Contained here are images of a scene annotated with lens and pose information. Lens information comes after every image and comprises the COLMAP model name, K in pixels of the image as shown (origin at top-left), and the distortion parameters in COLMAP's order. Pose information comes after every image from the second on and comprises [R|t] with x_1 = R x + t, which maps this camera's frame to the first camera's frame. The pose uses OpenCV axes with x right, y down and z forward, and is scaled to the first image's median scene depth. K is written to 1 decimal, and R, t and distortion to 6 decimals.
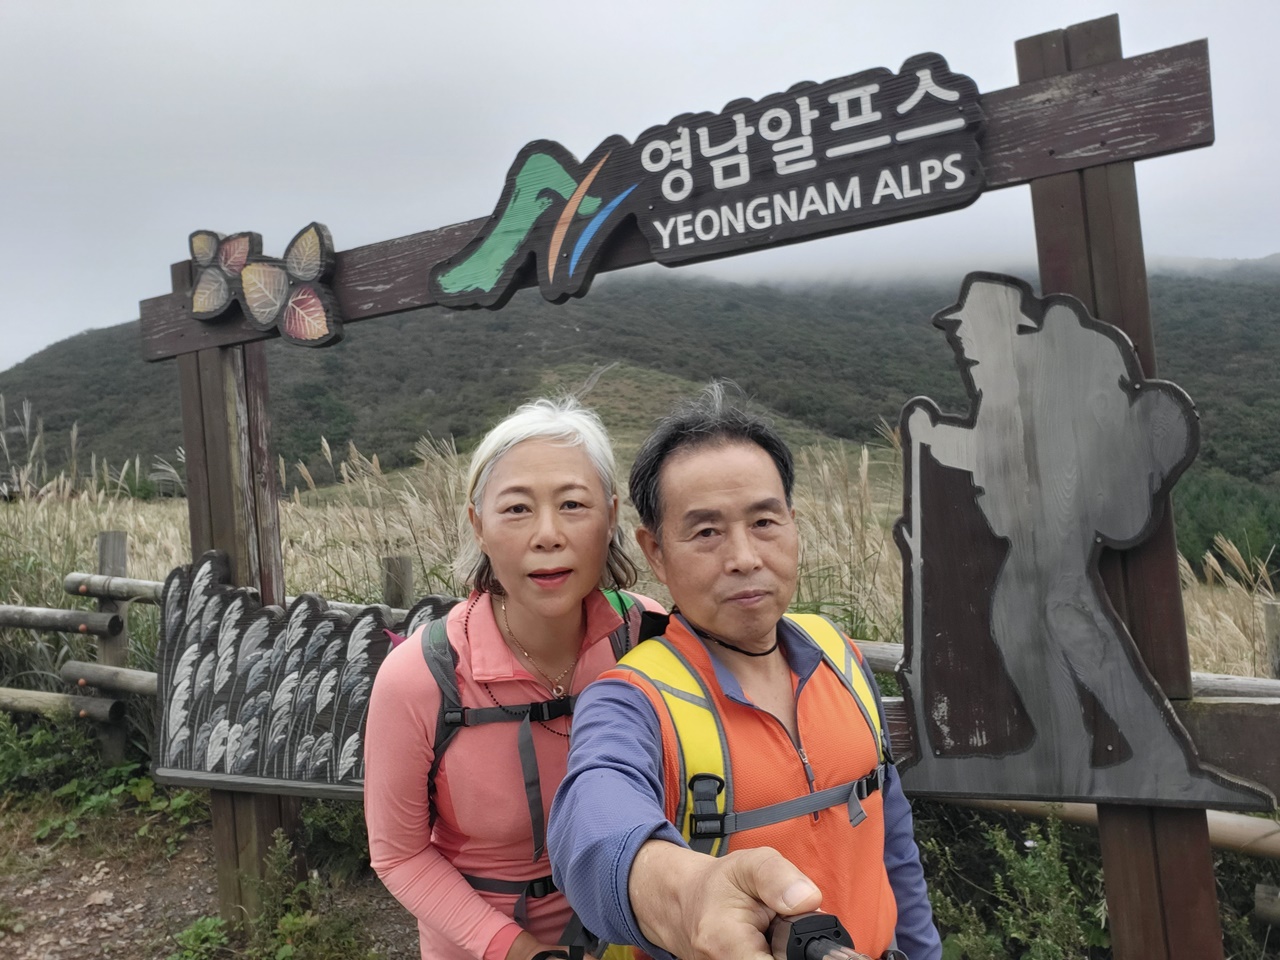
lens RADIAL K [[962.9, 0, 636.0], [0, 962.9, 492.4], [0, 0, 1]] dist [0.056963, -0.072786]
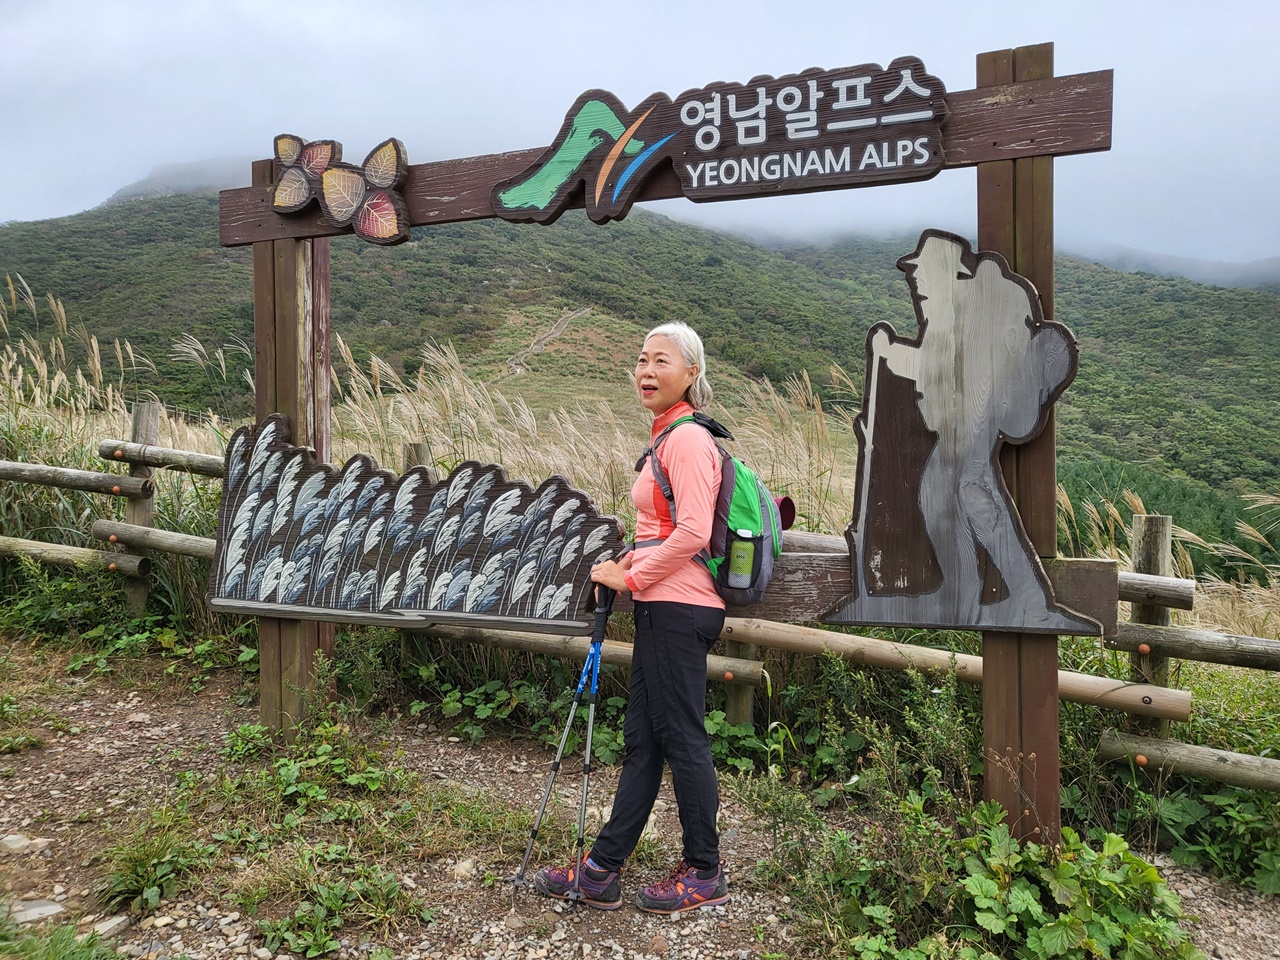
lens RADIAL K [[1029.2, 0, 656.8], [0, 1029.2, 491.4], [0, 0, 1]] dist [-0.028265, 0.089844]
pose [[0.994775, 0.079024, 0.064645, -0.059848], [-0.081232, 0.996173, 0.032270, 0.082113], [-0.061847, -0.037353, 0.997386, -0.277437]]
